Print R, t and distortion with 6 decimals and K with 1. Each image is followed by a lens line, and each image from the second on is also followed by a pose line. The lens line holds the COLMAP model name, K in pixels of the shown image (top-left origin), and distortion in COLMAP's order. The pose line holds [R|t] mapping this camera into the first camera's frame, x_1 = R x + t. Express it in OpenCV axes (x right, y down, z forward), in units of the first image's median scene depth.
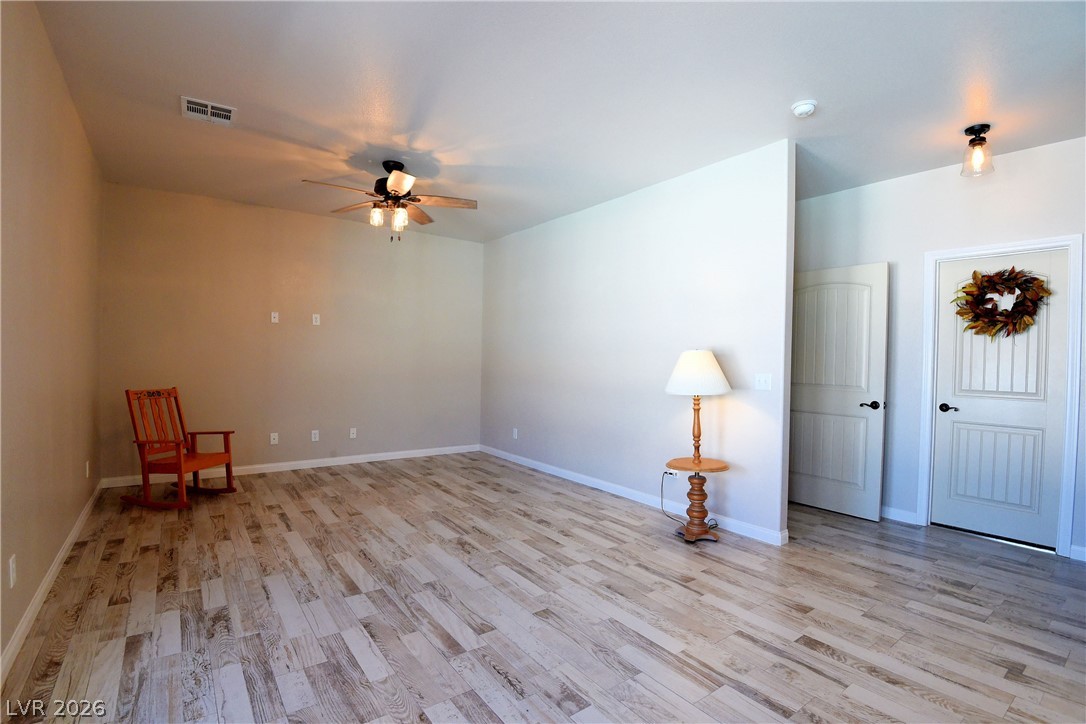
lens RADIAL K [[511.3, 0, 547.1], [0, 511.3, 361.4], [0, 0, 1]] dist [-0.040172, -0.000451]
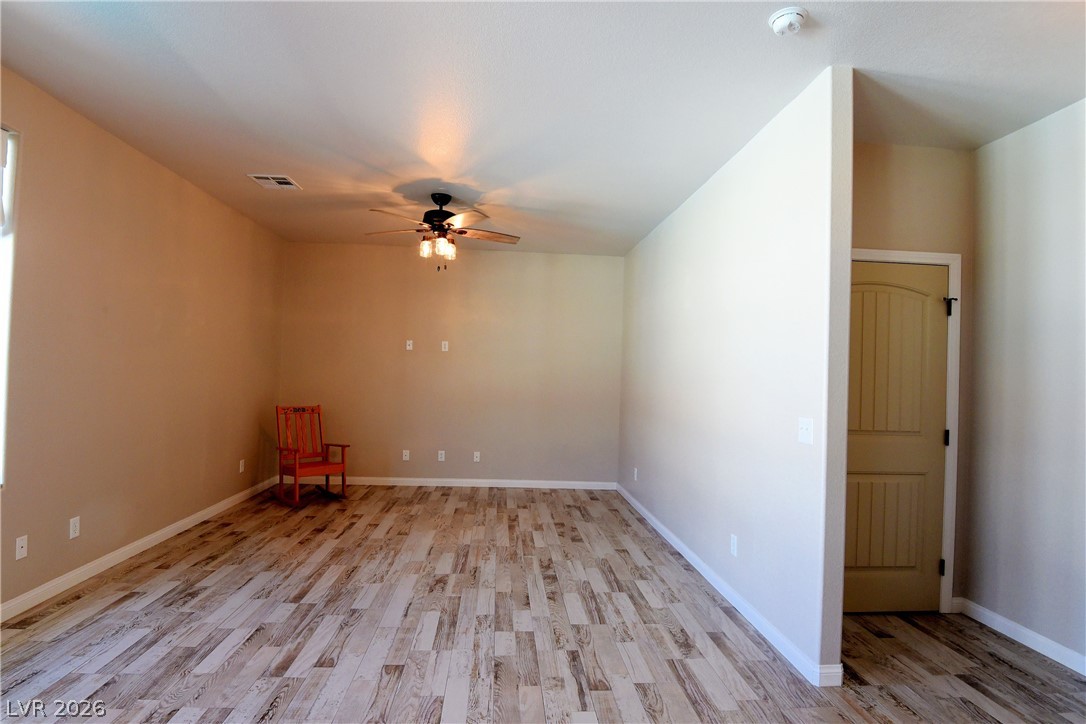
lens RADIAL K [[562.2, 0, 537.1], [0, 562.2, 361.7], [0, 0, 1]] dist [-0.027925, -0.006138]
pose [[0.841761, -0.001143, -0.539849, 0.516133], [-0.019854, 0.999256, -0.033072, -0.022215], [0.539485, 0.038557, 0.841112, 0.180482]]
